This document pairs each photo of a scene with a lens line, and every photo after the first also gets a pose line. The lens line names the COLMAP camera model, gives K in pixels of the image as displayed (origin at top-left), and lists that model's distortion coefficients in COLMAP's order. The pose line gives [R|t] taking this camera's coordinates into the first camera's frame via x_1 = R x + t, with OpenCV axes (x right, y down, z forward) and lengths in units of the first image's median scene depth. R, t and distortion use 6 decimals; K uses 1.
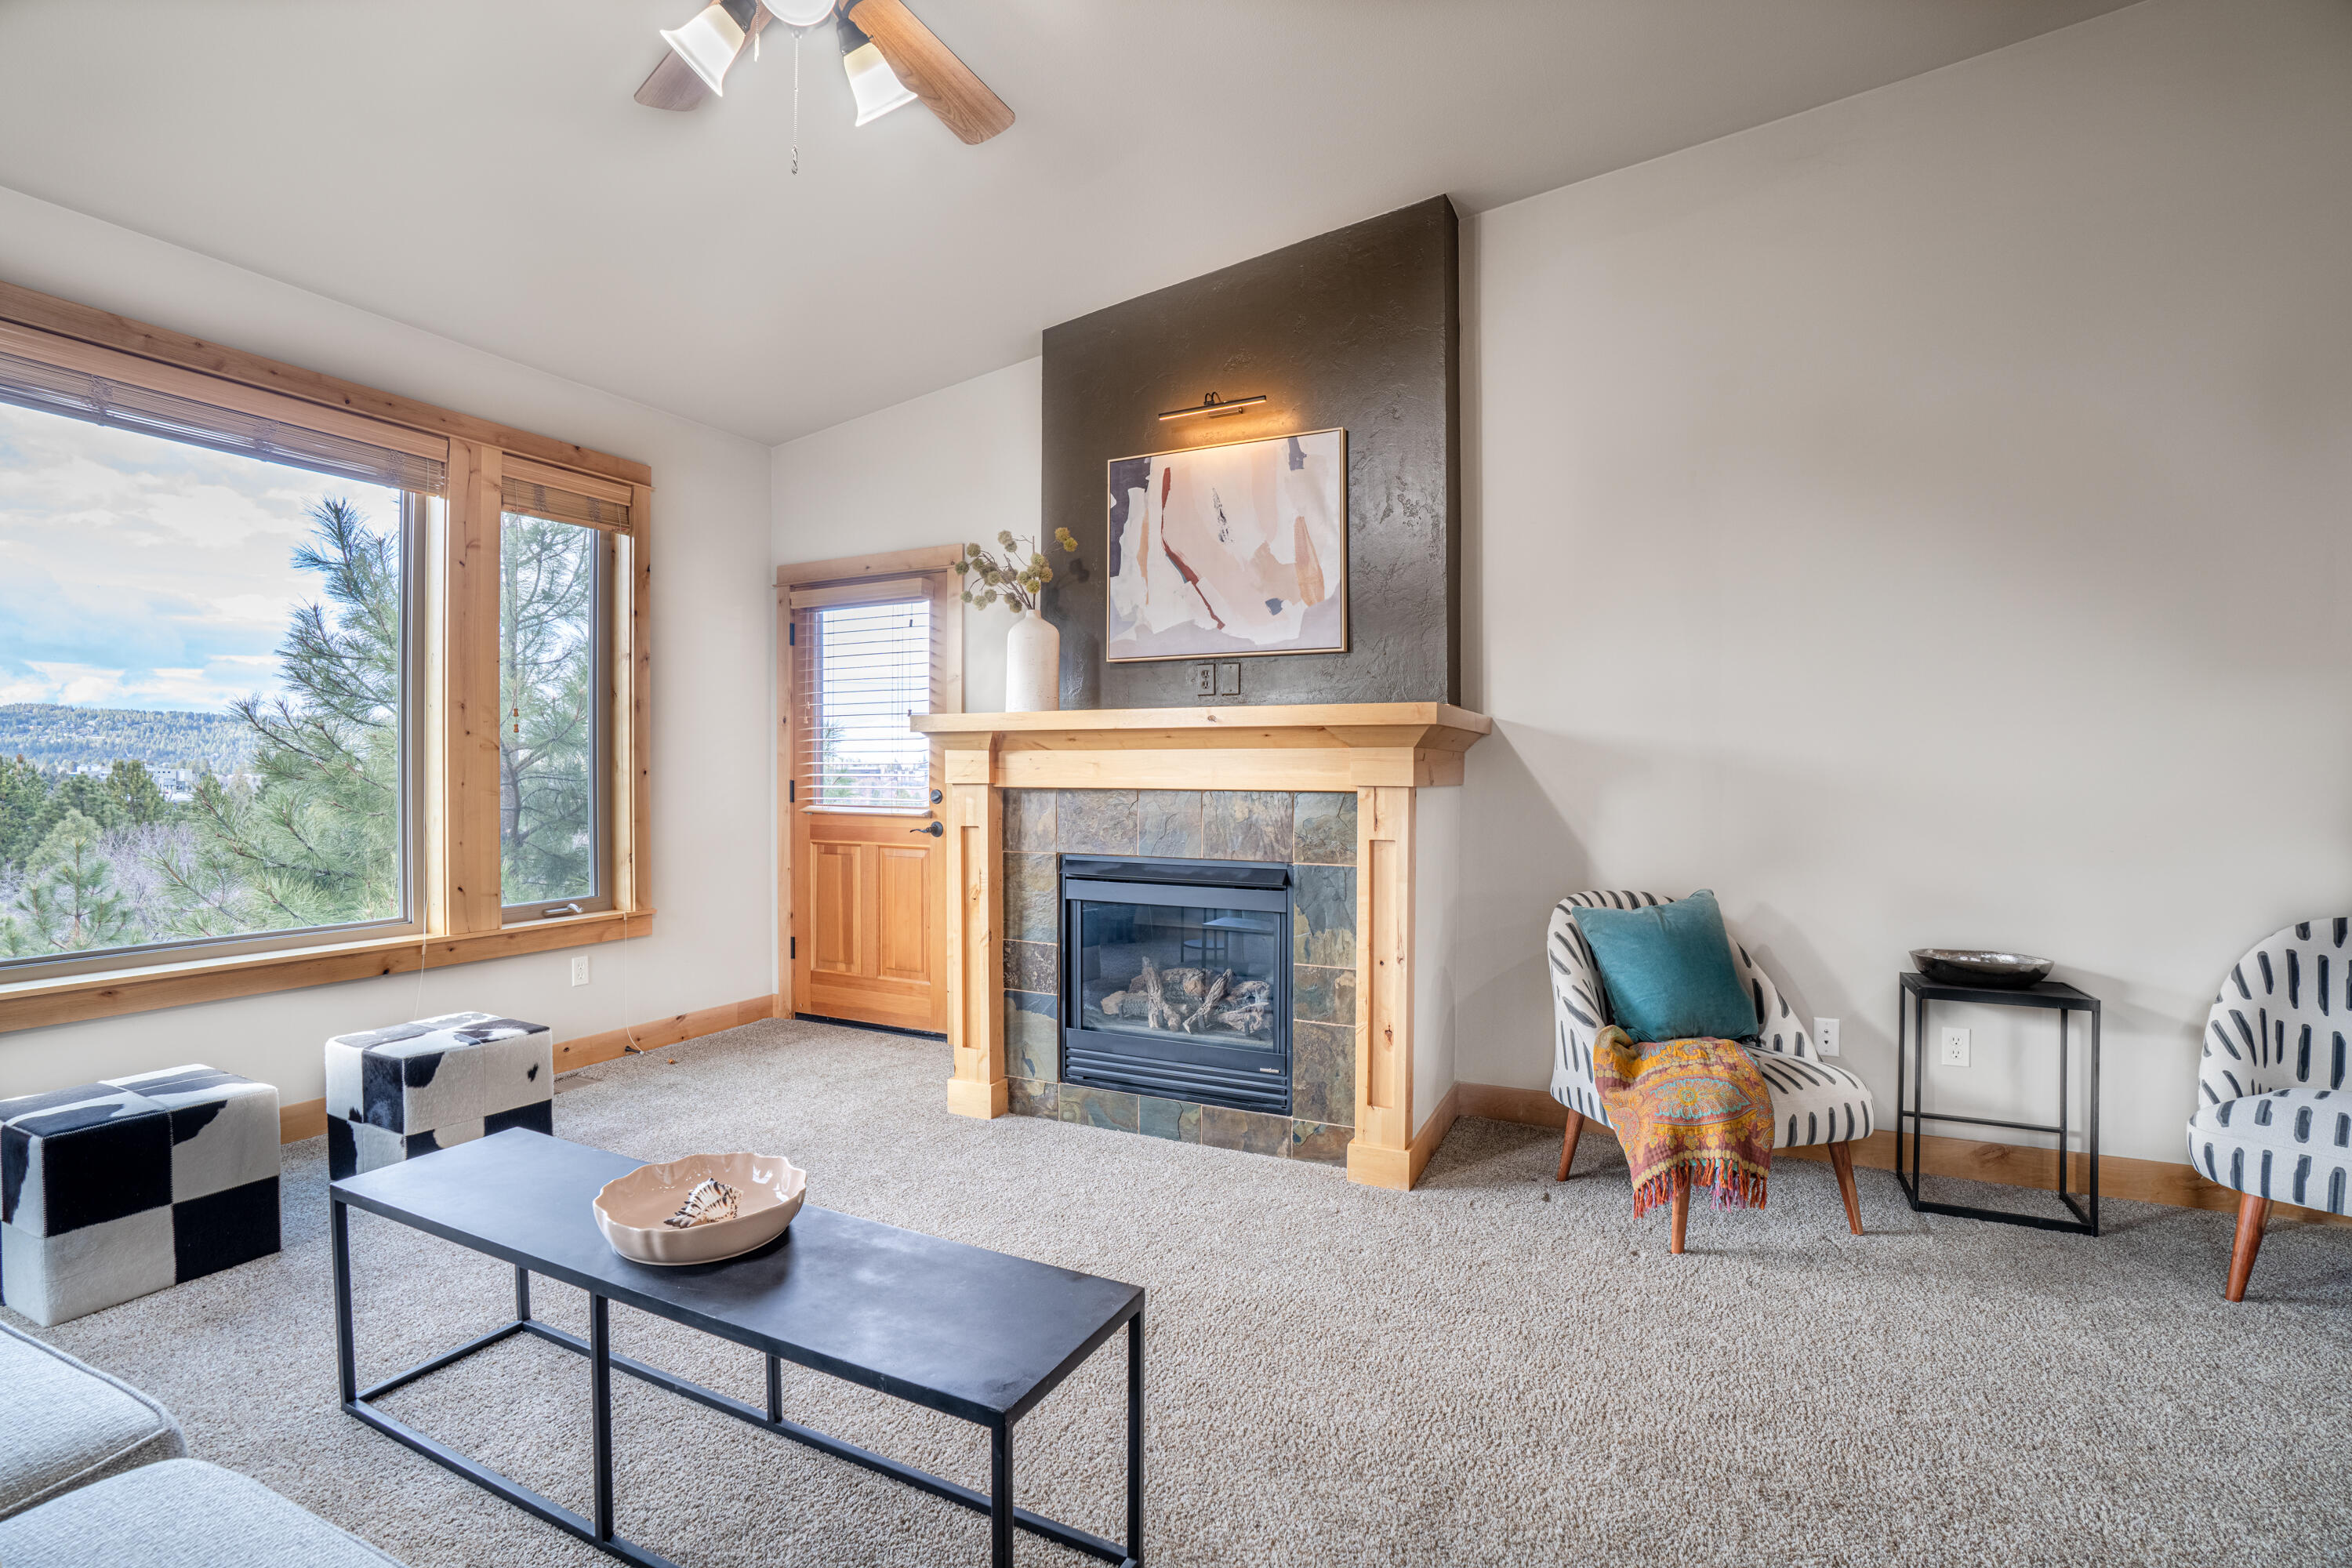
lens RADIAL K [[1087.4, 0, 1166.8], [0, 1087.4, 778.9], [0, 0, 1]] dist [-0.056439, 0.017461]
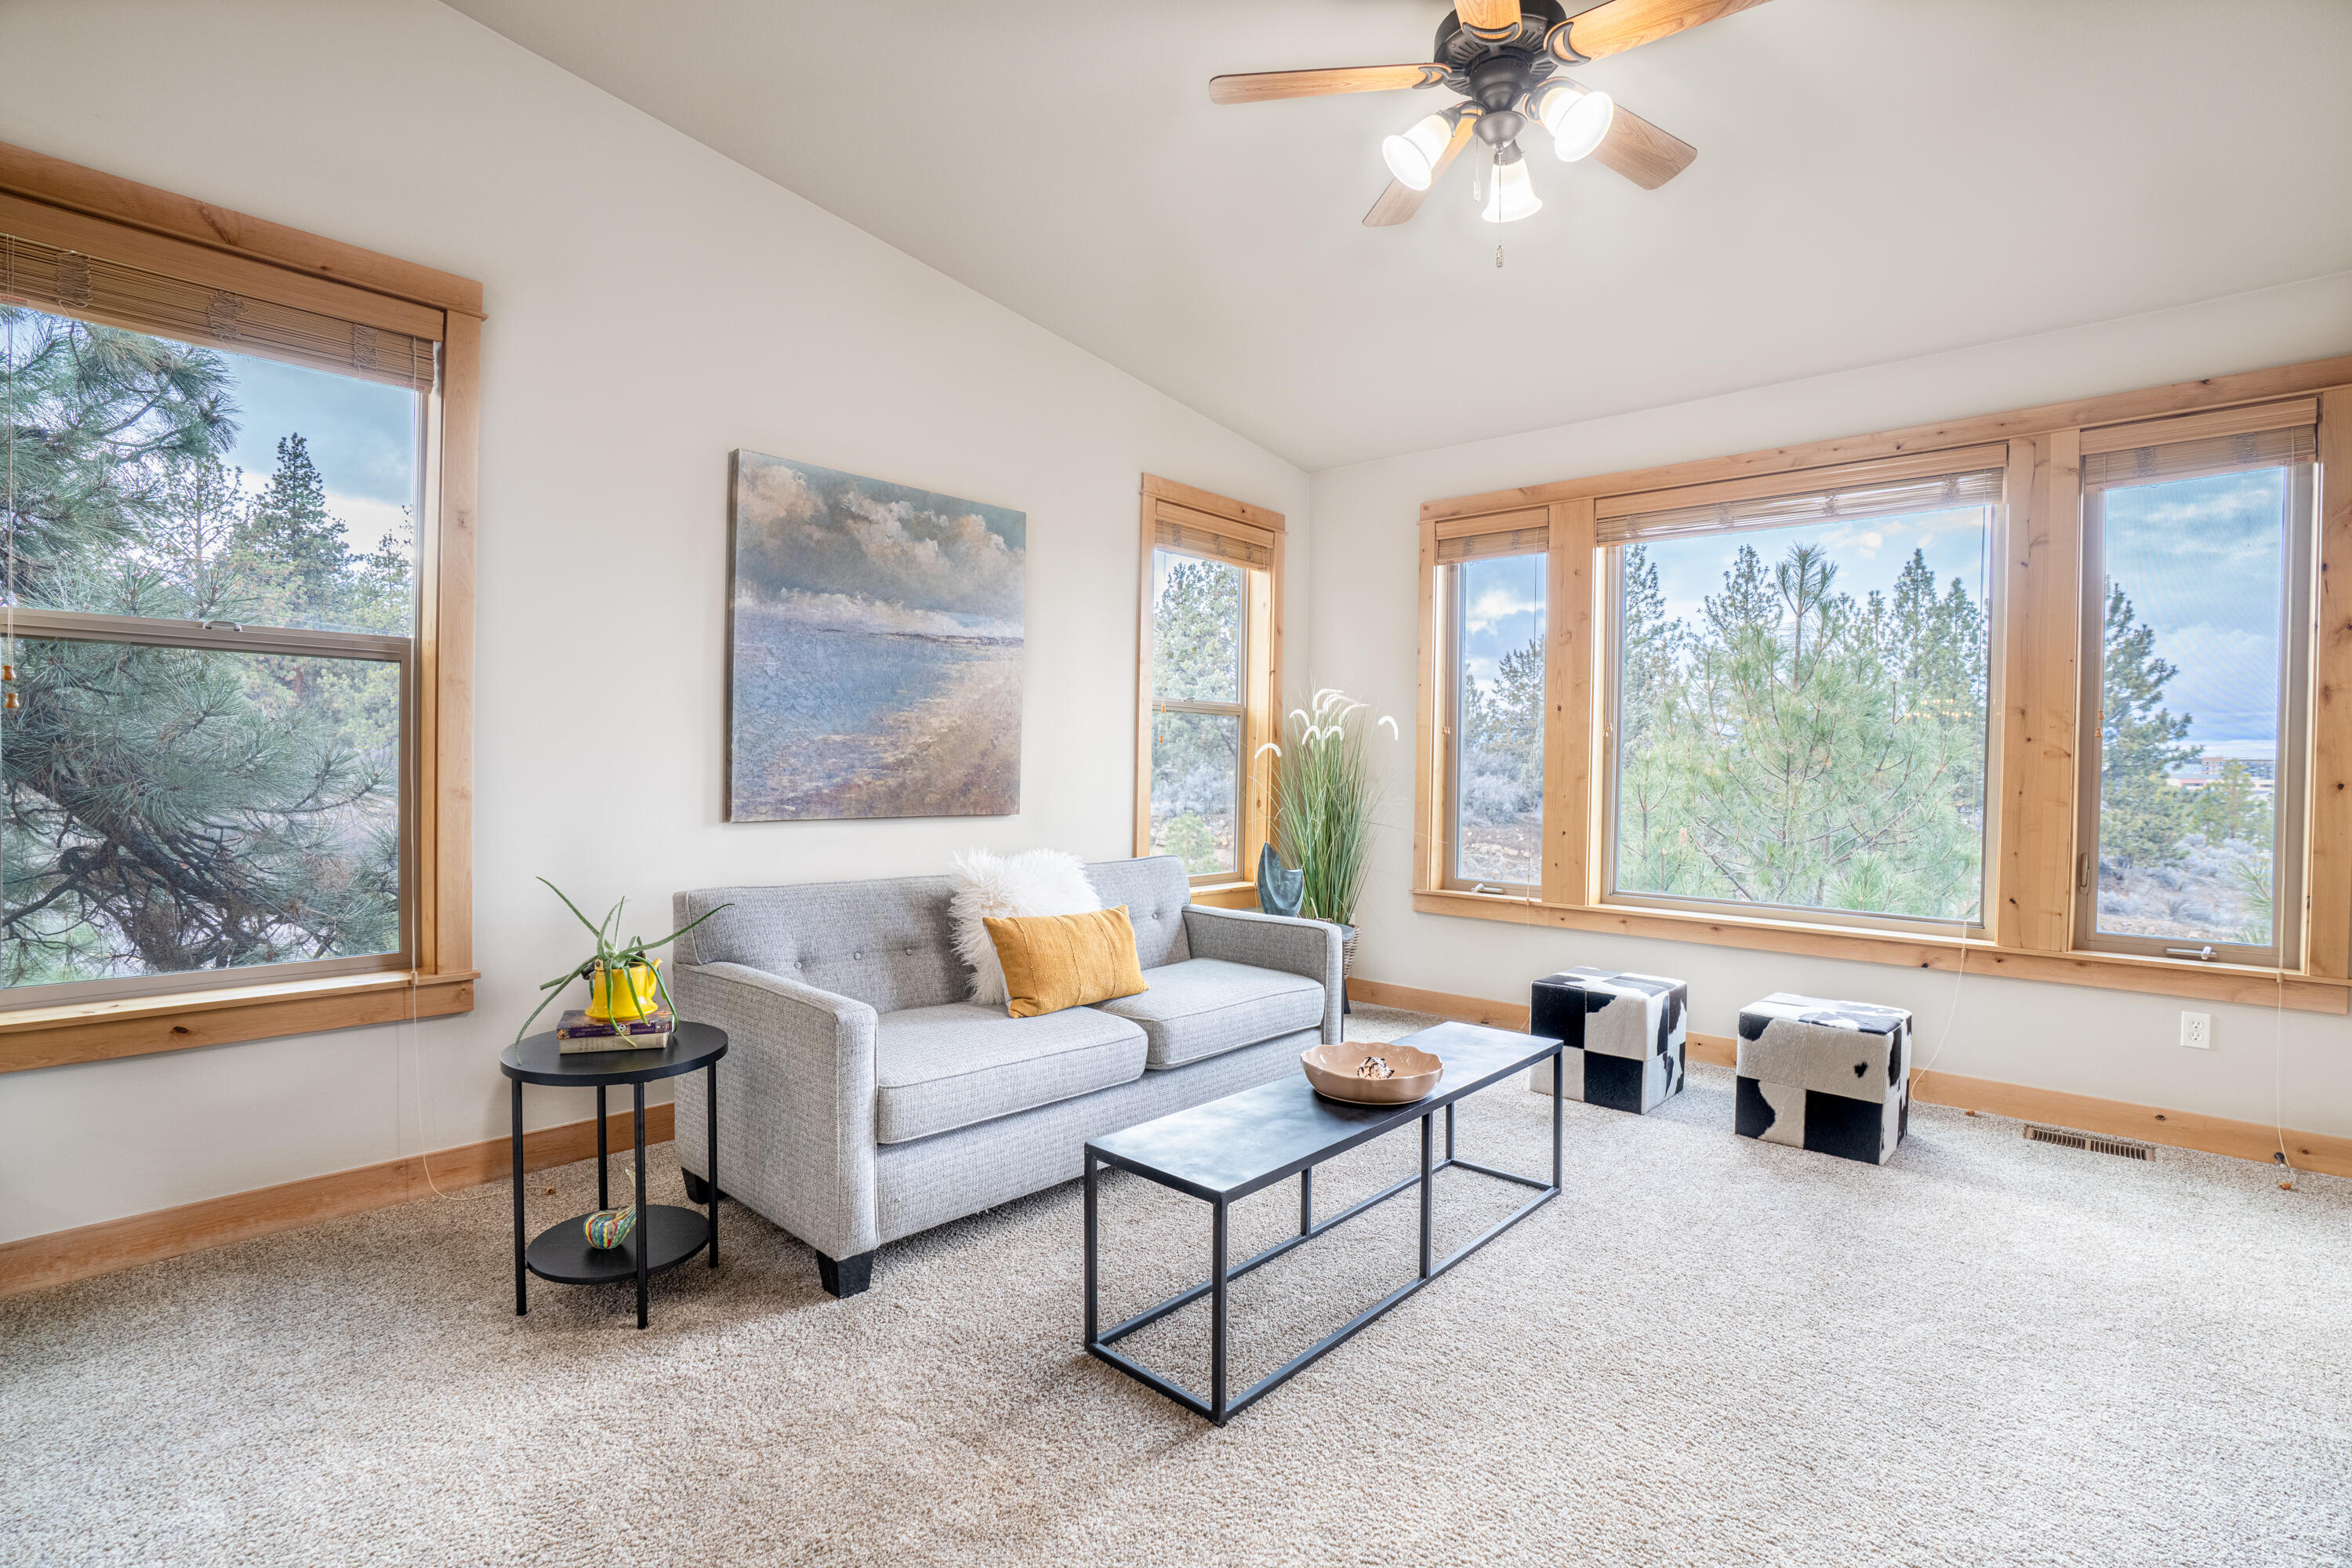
lens RADIAL K [[1087.4, 0, 1154.3], [0, 1087.4, 781.7], [0, 0, 1]] dist [-0.056439, 0.017461]
pose [[-0.284602, 0.010239, -0.958591, 0.487493], [-0.021883, 0.999613, 0.017174, -0.004505], [0.958396, 0.025865, -0.284268, 0.527240]]
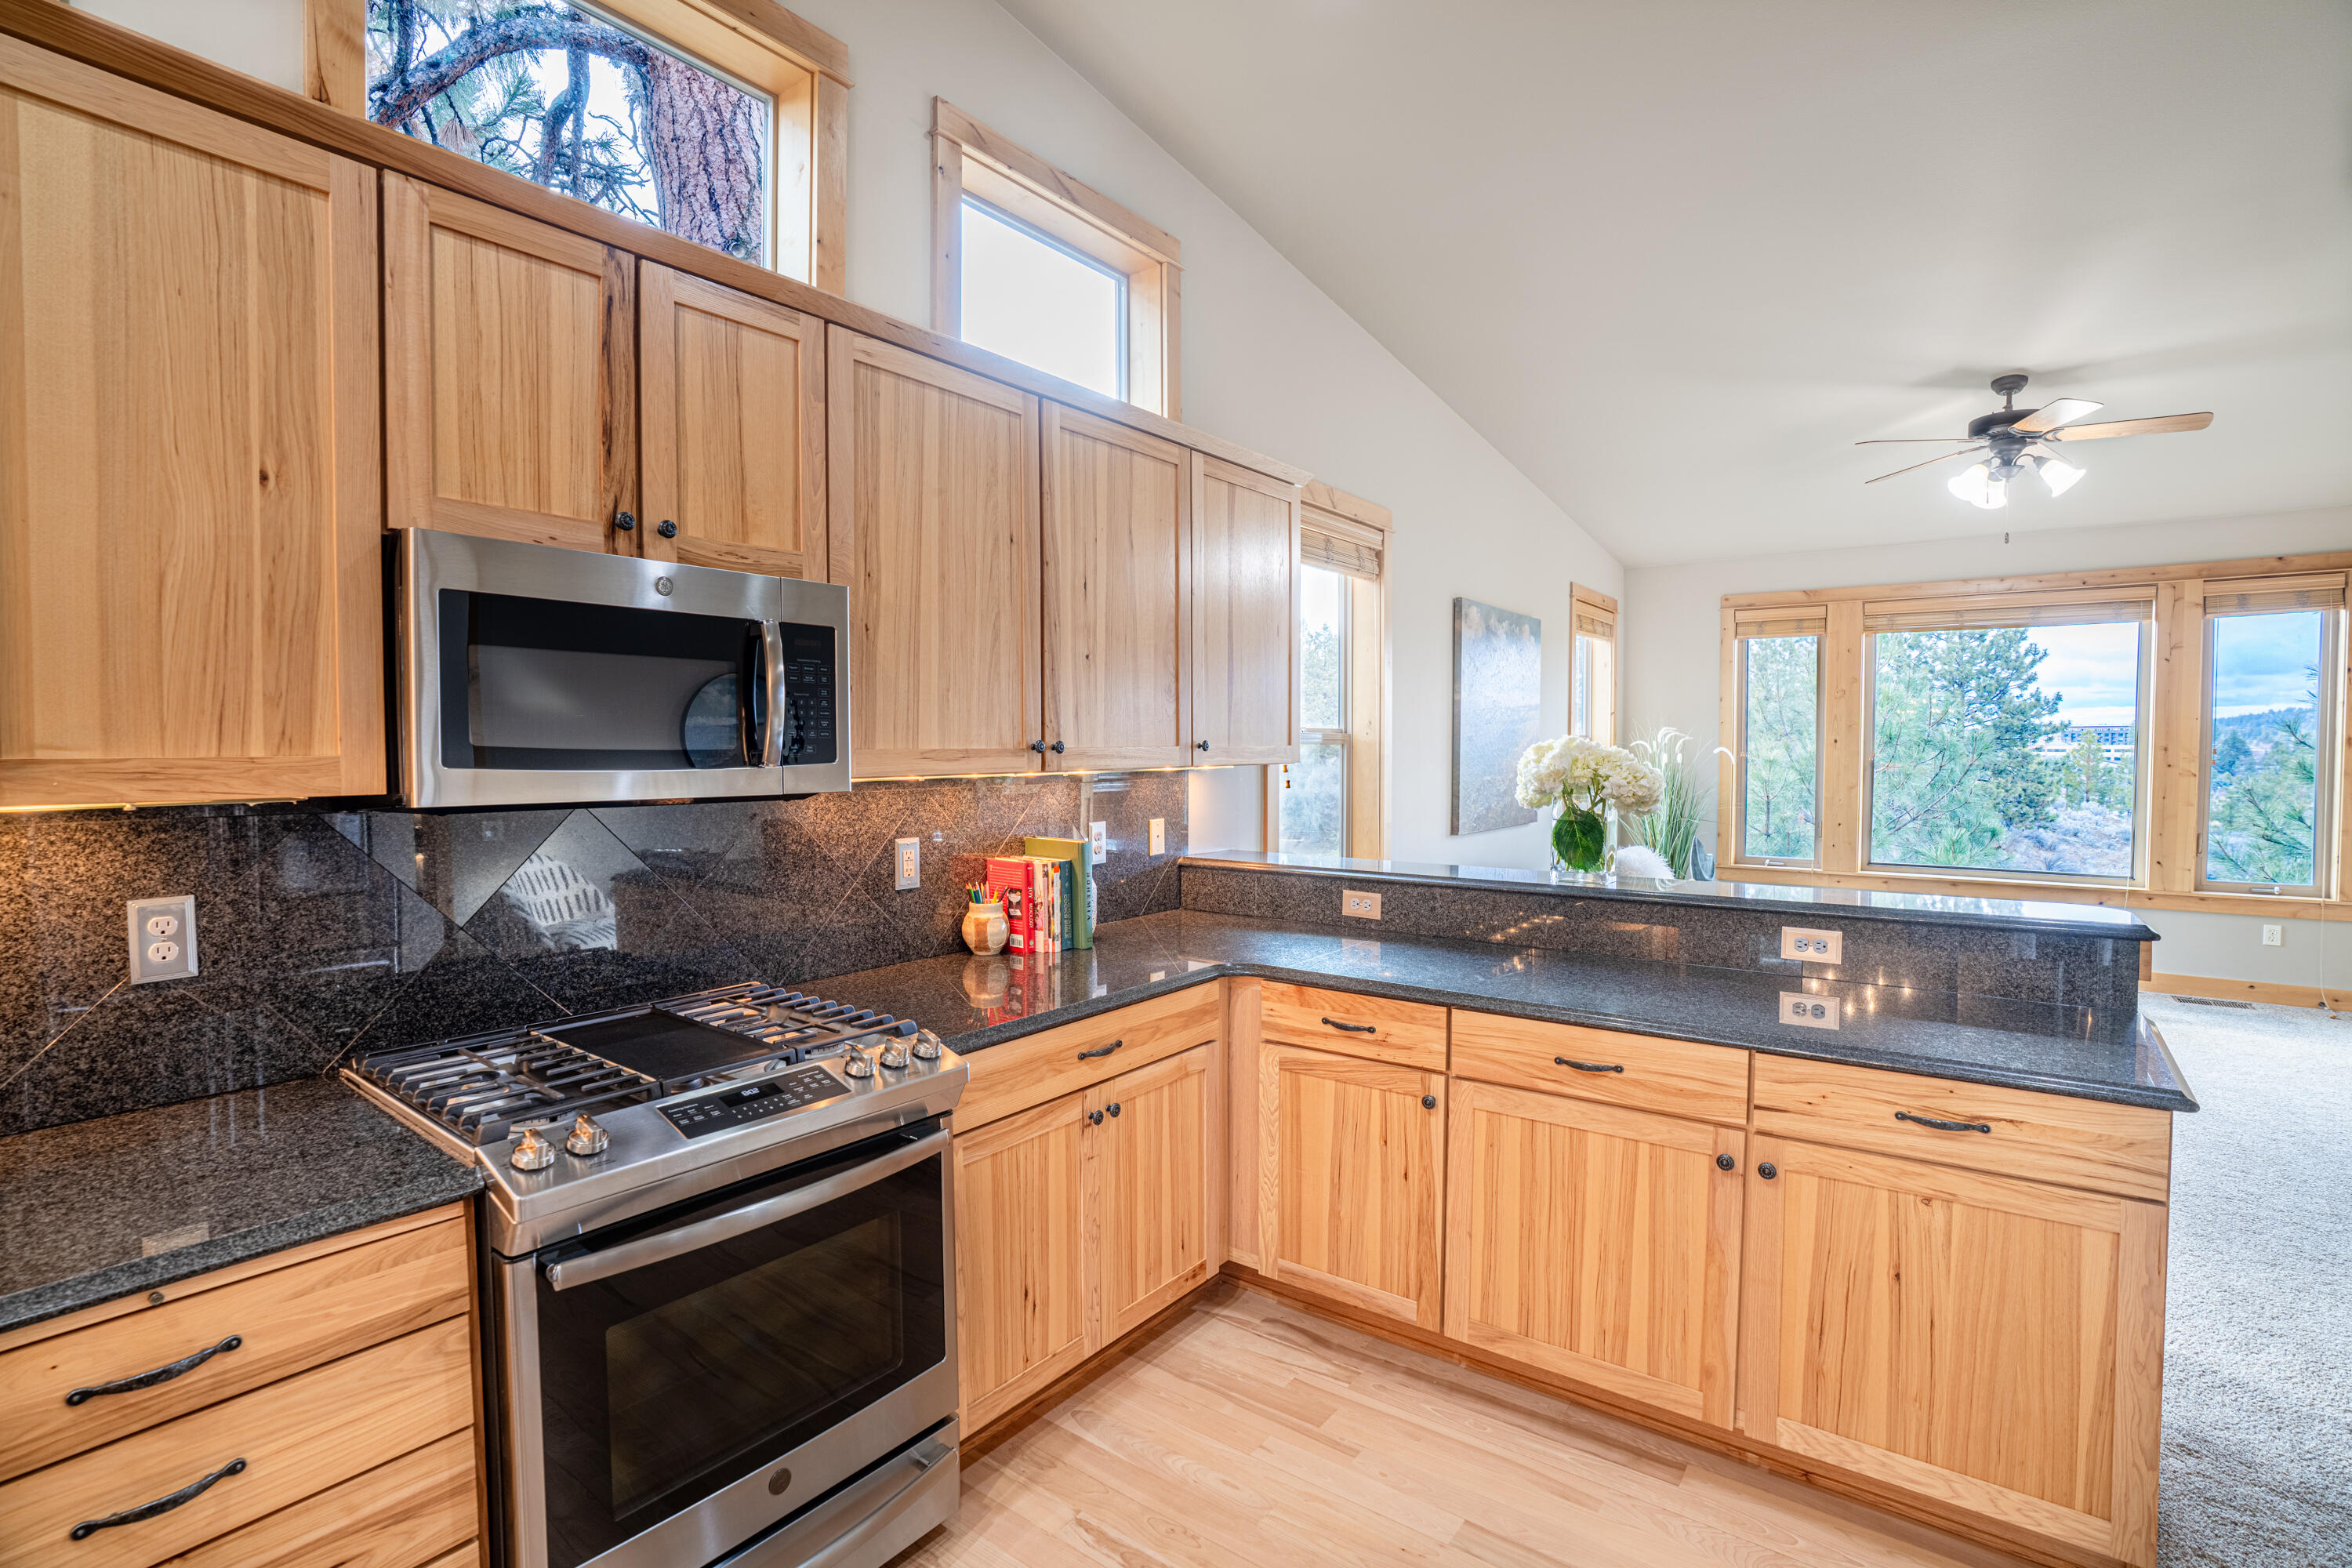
lens RADIAL K [[1087.4, 0, 1146.3], [0, 1087.4, 780.7], [0, 0, 1]] dist [-0.056439, 0.017461]
pose [[-0.203911, 0.031220, -0.978492, 1.221690], [-0.006566, 0.999425, 0.033256, -0.064941], [0.978967, 0.013206, -0.203589, -0.191329]]
